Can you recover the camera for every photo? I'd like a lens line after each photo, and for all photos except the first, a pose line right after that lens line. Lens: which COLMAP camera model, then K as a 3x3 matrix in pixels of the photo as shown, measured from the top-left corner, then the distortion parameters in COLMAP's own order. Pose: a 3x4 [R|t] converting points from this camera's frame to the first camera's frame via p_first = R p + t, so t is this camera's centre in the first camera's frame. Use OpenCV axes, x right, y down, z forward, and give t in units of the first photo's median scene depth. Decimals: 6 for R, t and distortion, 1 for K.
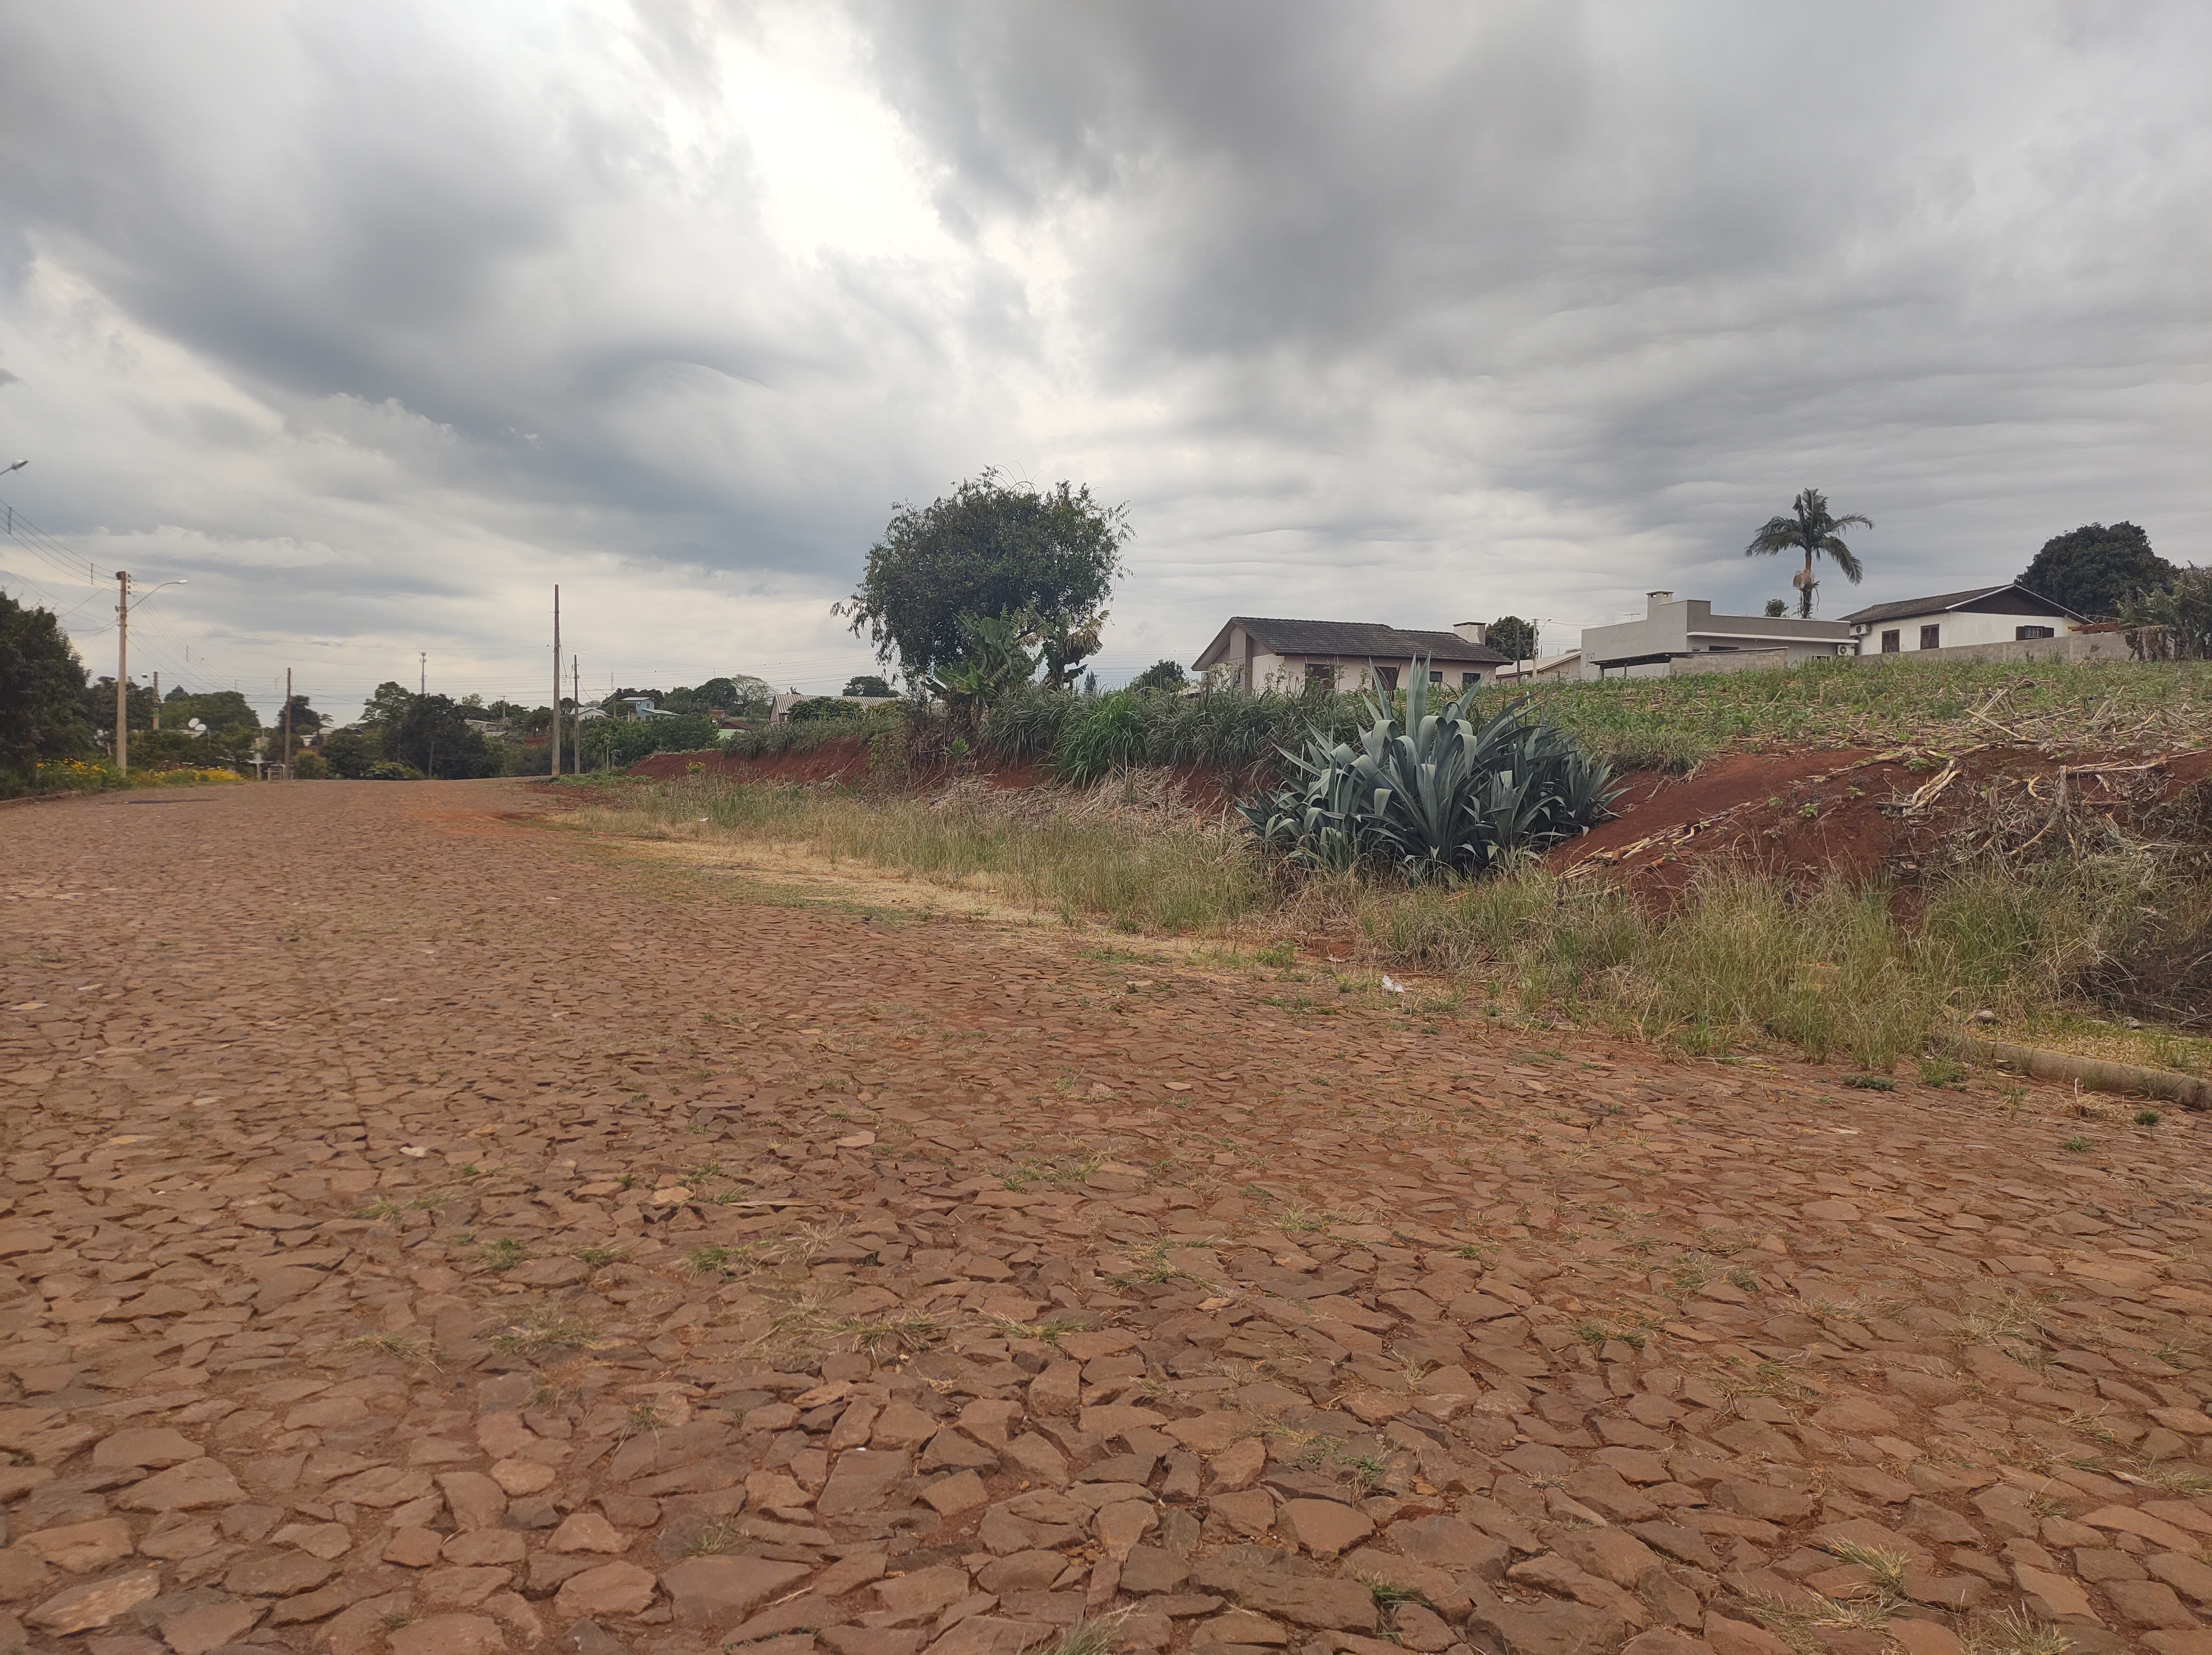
lens RADIAL K [[1647.9, 0, 1106.0], [0, 1647.9, 827.5], [0, 0, 1]] dist [0.046506, -0.035607]
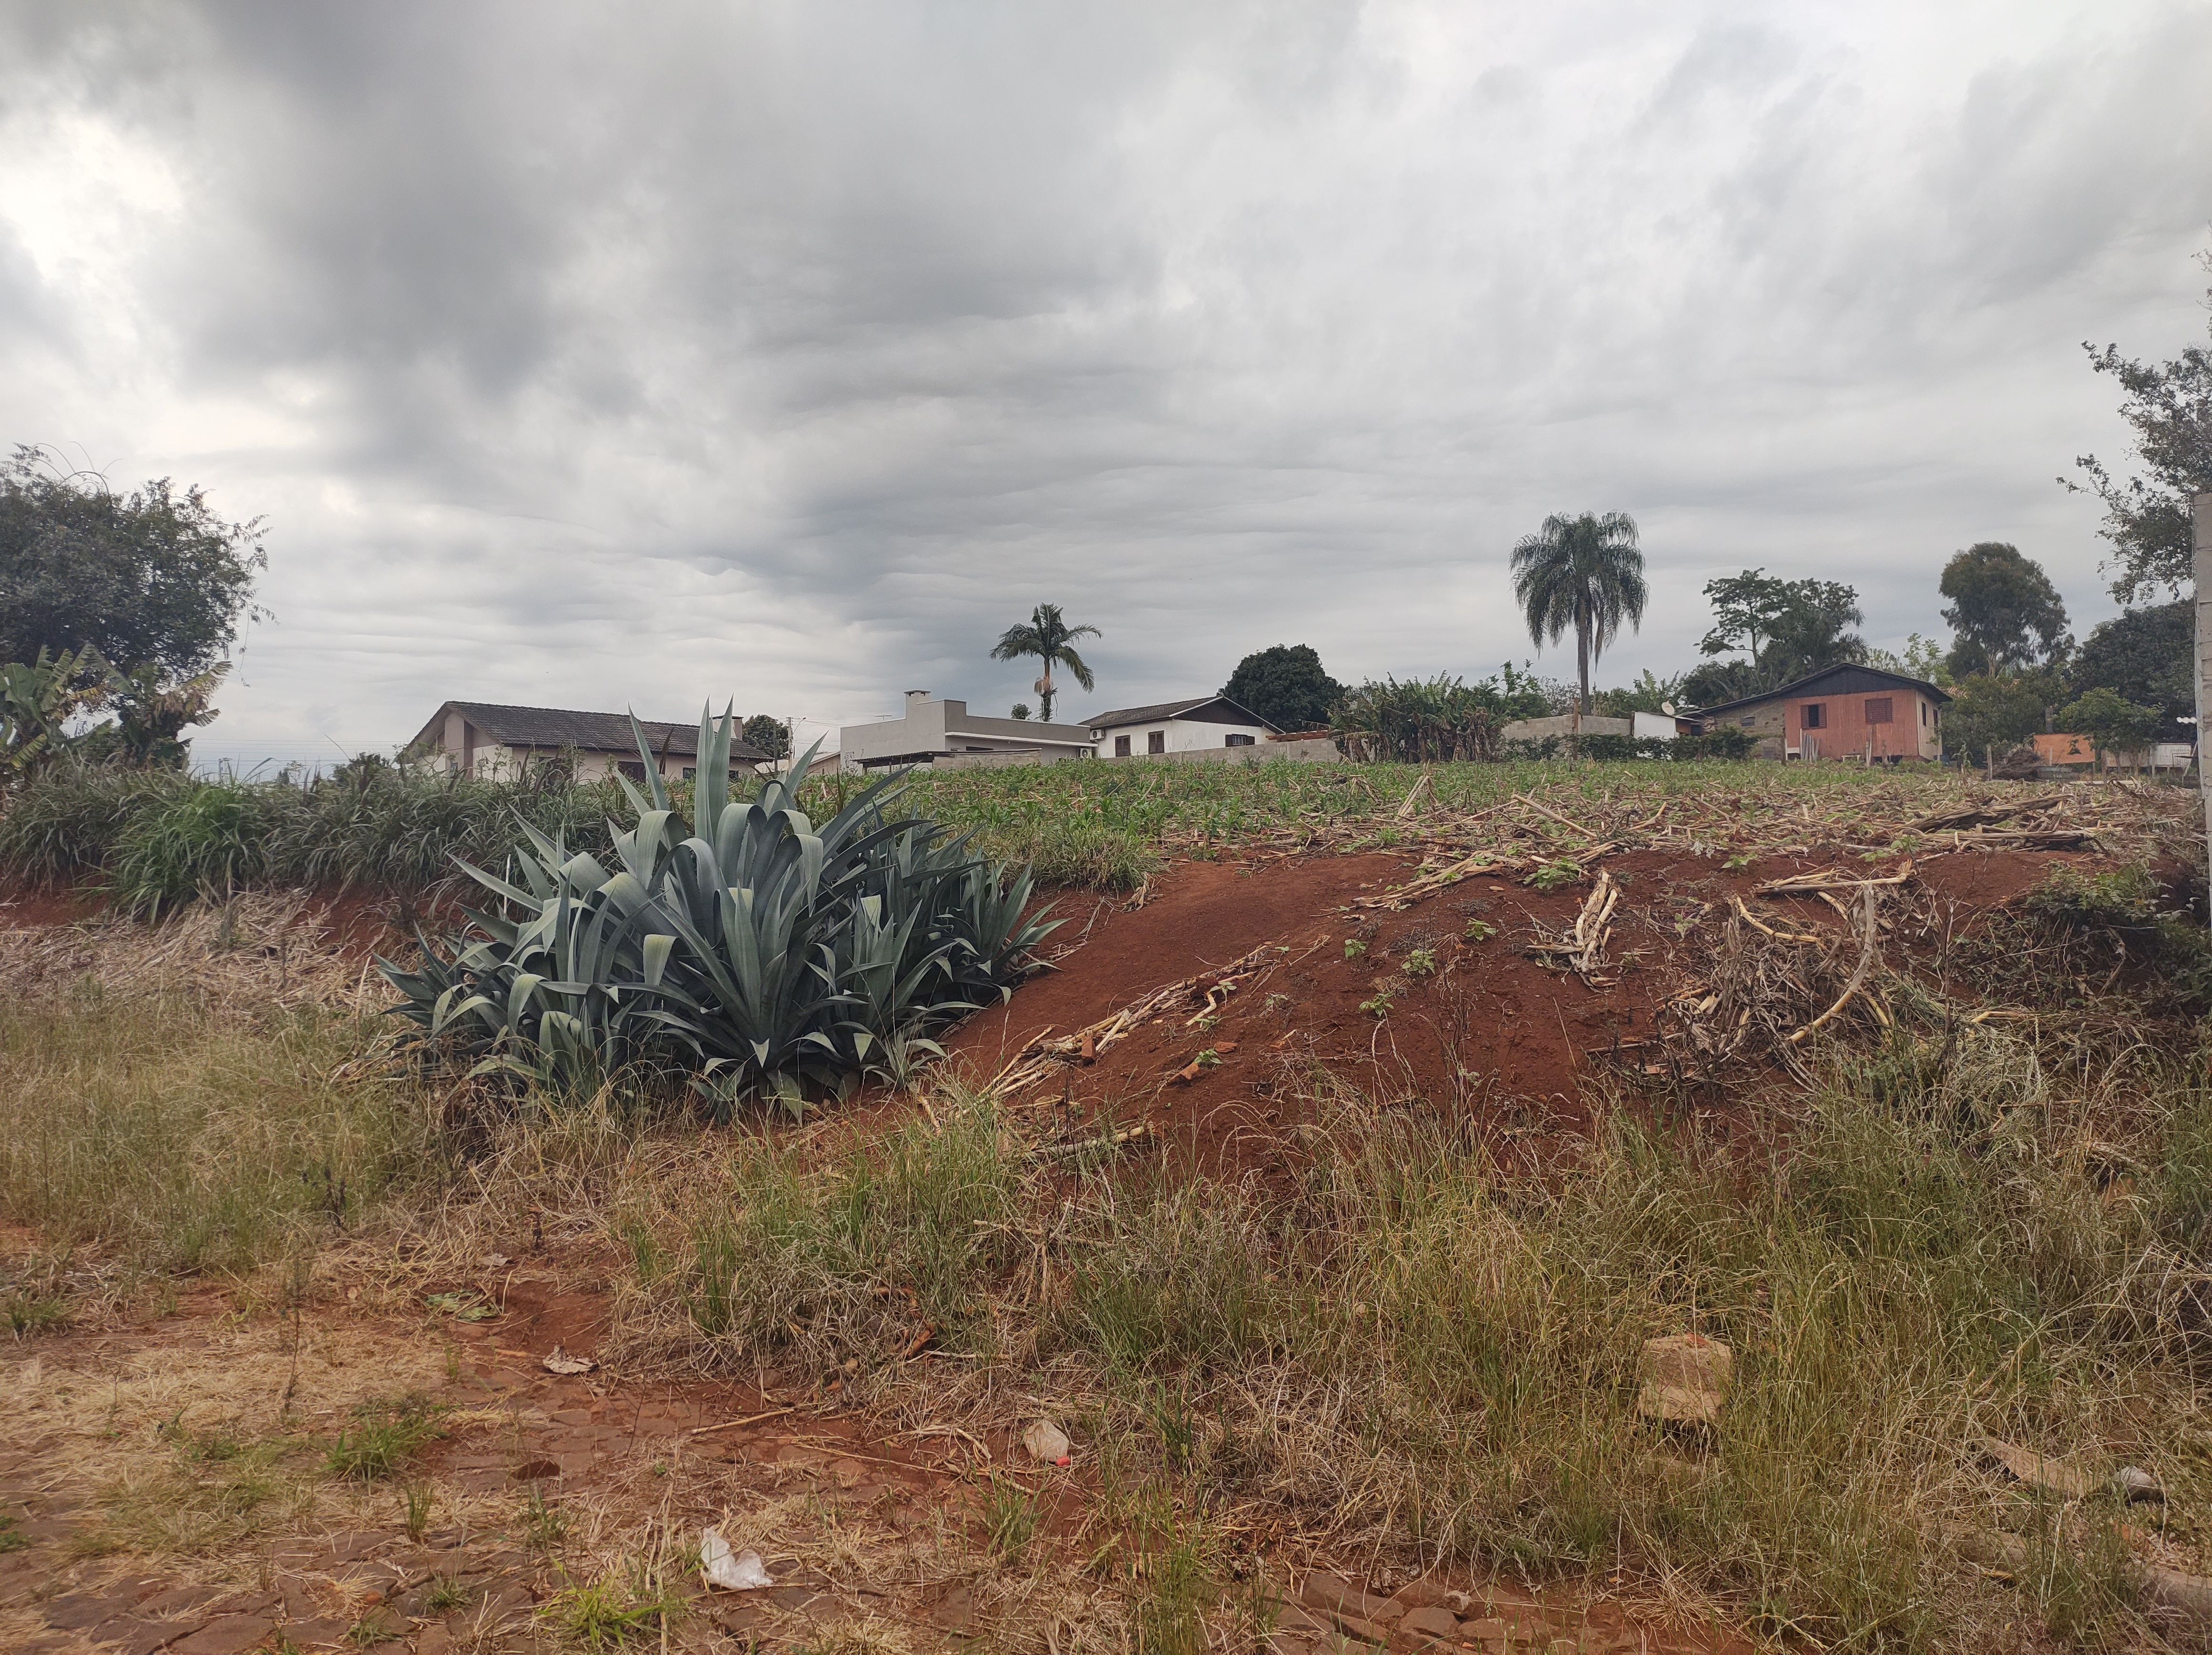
lens RADIAL K [[1647.9, 0, 1106.0], [0, 1647.9, 827.5], [0, 0, 1]] dist [0.046506, -0.035607]
pose [[0.901619, -0.005112, 0.432501, 0.041378], [0.031772, 0.998011, -0.054439, -0.015829], [-0.431362, 0.062825, 0.899989, 0.282882]]
